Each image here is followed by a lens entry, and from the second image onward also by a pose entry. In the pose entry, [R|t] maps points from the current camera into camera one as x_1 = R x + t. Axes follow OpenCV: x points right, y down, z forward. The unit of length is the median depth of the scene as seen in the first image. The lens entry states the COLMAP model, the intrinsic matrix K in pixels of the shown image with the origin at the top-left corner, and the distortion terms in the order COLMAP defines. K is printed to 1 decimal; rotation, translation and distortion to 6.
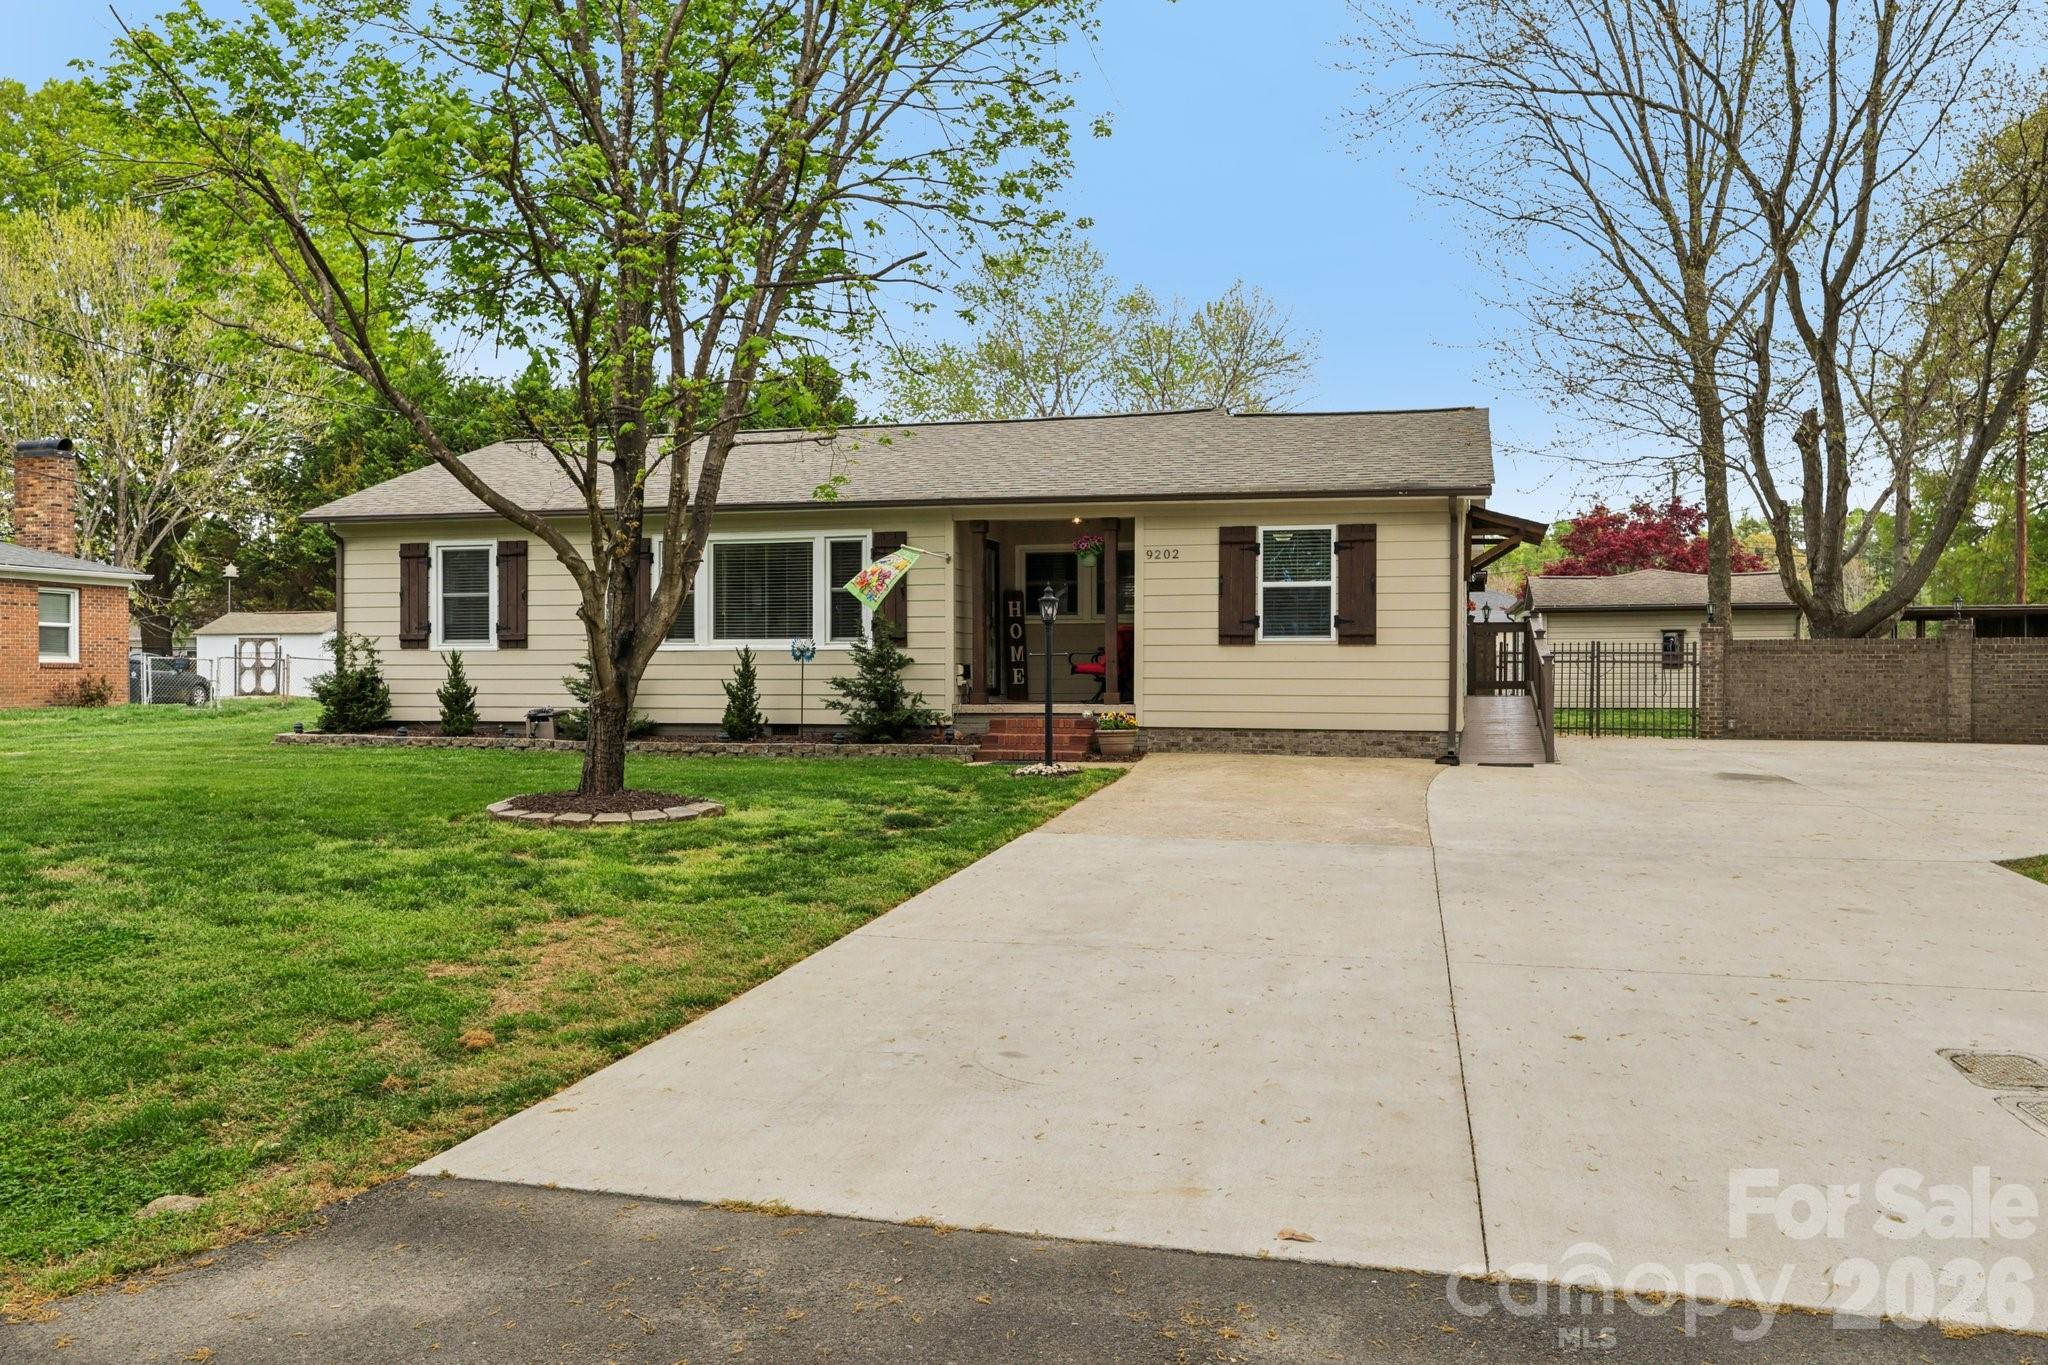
lens RADIAL K [[1698.8, 0, 1024.2], [0, 1698.8, 682.0], [0, 0, 1]] dist [0.004652, 0.001110]
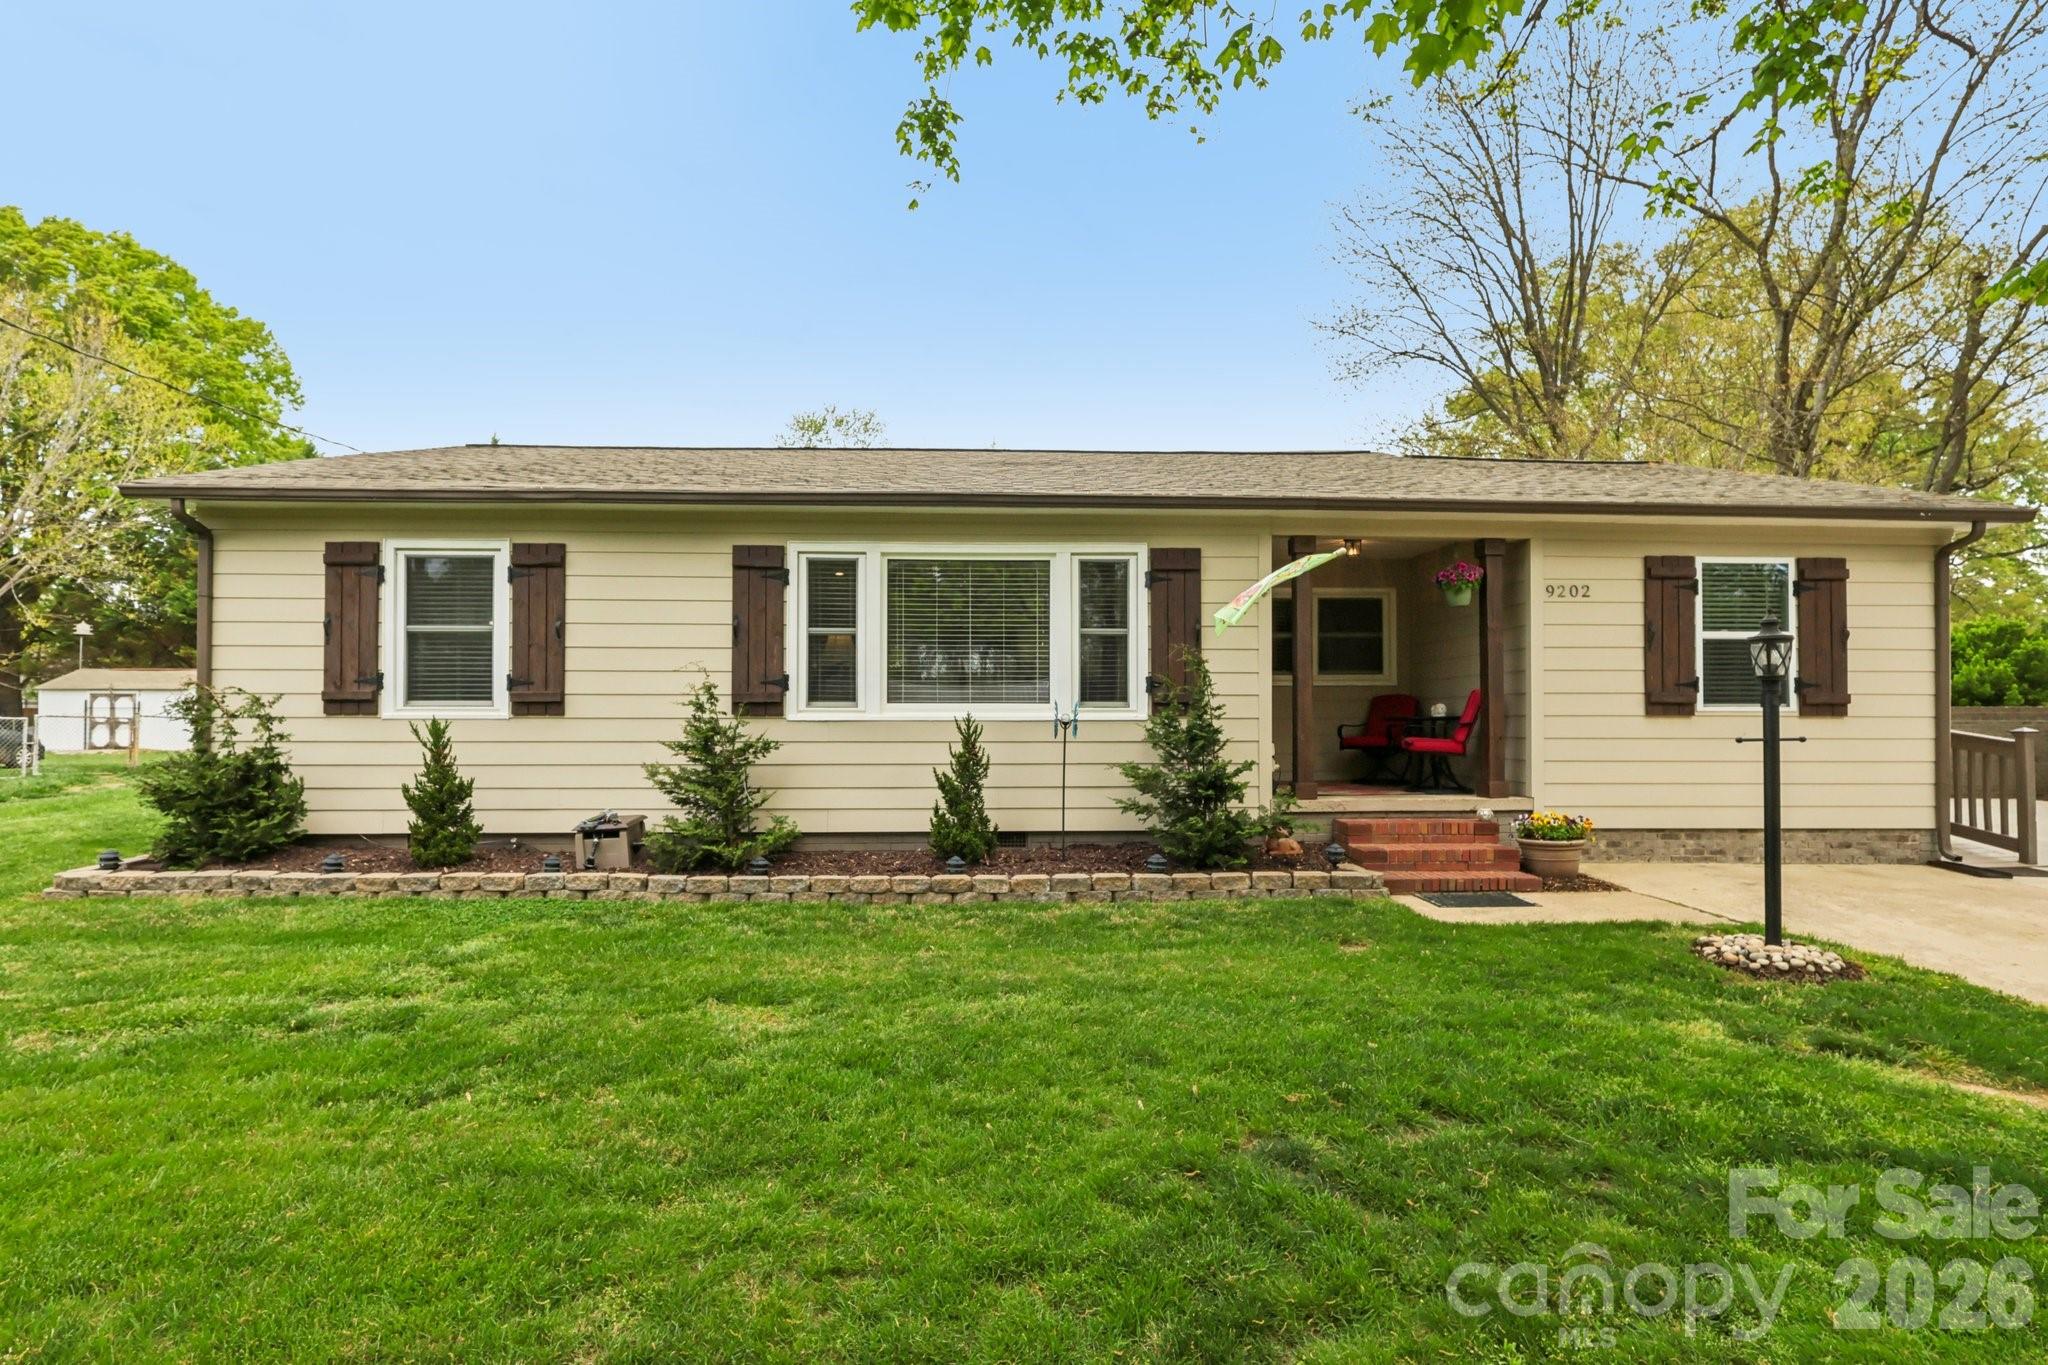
lens RADIAL K [[966.2, 0, 1022.7], [0, 966.2, 710.8], [0, 0, 1]] dist [0.000808, -0.000055]
pose [[0.950447, 0.003011, 0.310872, -0.245707], [0.000942, 0.999921, -0.012565, -0.017039], [-0.310885, 0.012235, 0.950369, 0.616301]]
